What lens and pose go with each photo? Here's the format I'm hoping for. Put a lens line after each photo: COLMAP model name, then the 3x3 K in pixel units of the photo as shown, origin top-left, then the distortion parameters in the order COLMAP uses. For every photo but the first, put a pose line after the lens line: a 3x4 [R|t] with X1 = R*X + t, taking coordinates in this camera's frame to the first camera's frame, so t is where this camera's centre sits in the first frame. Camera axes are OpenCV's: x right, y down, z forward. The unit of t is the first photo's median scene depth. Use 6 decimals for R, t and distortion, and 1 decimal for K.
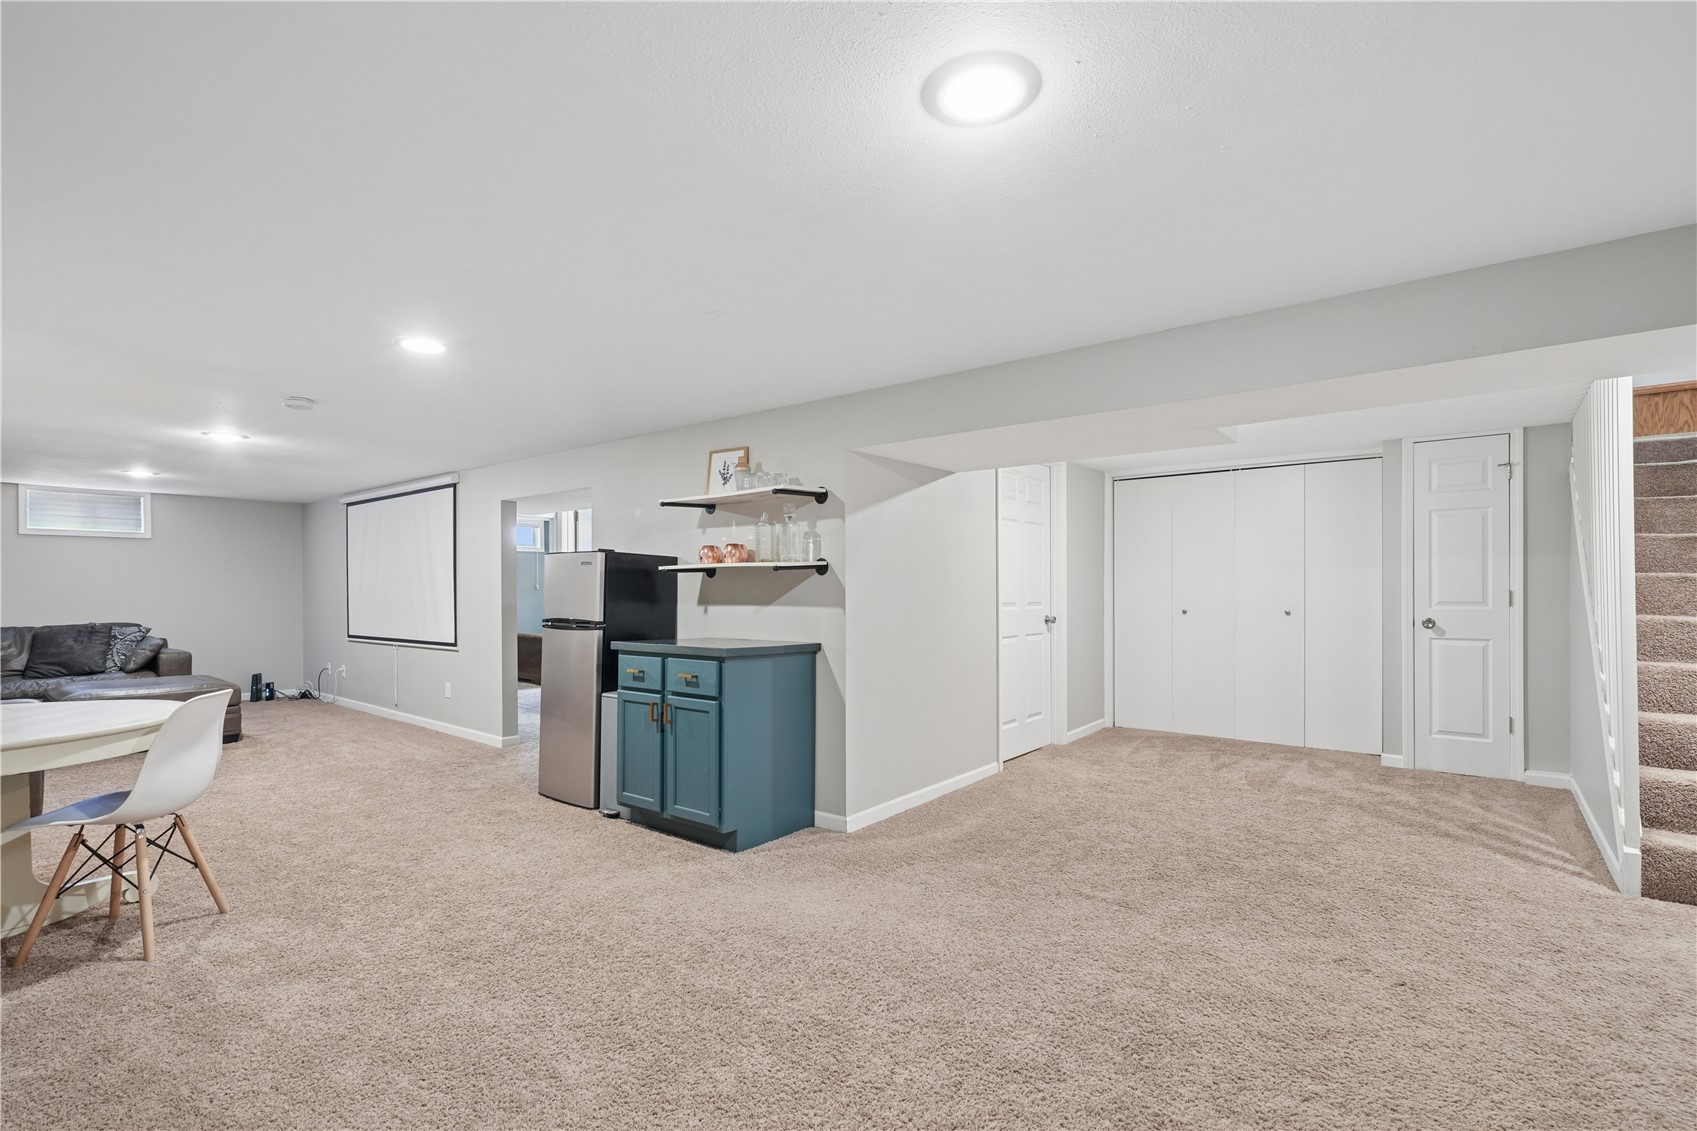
lens RADIAL K [[789.9, 0, 864.8], [0, 789.9, 594.3], [0, 0, 1]] dist [-0.002207, -0.000568]
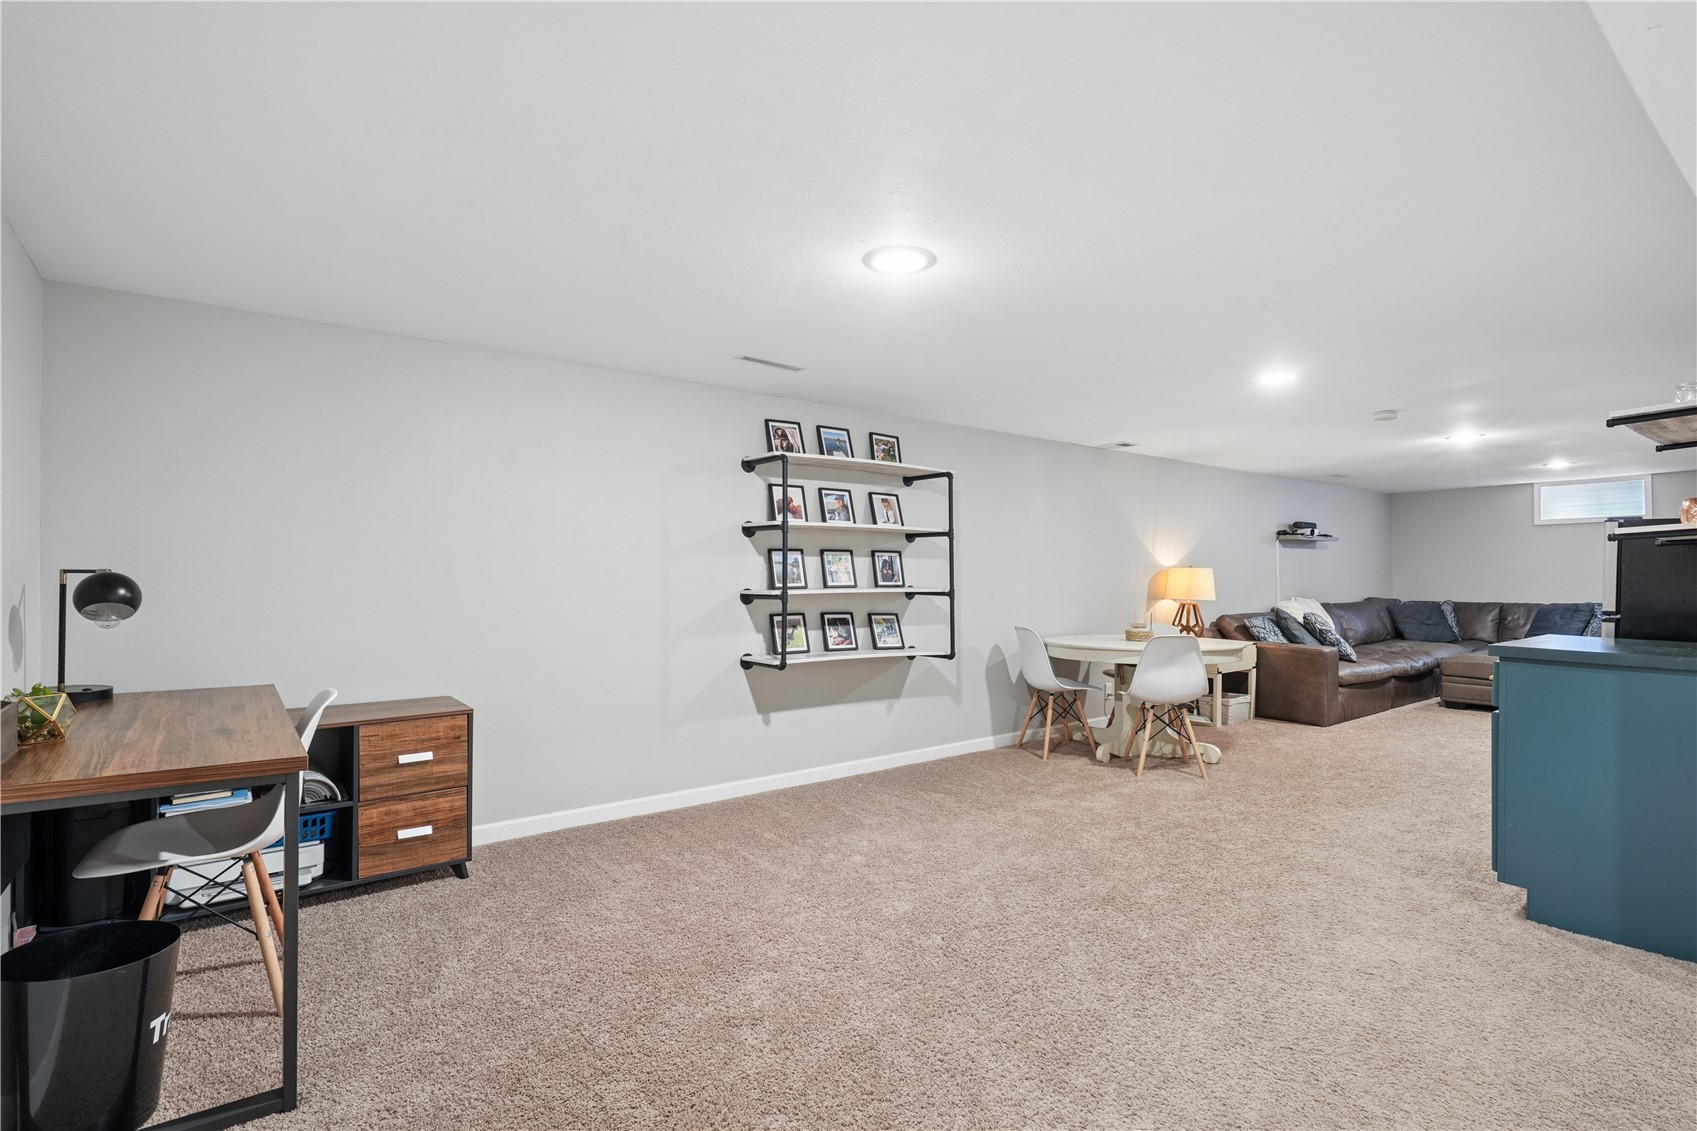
lens RADIAL K [[840.7, 0, 849.6], [0, 840.7, 567.5], [0, 0, 1]] dist [0.000503, 0.000189]
pose [[-0.234927, -0.006360, -0.971992, 0.576442], [-0.005218, 0.999972, -0.005282, -0.000453], [0.971999, 0.003831, -0.234954, 0.417230]]
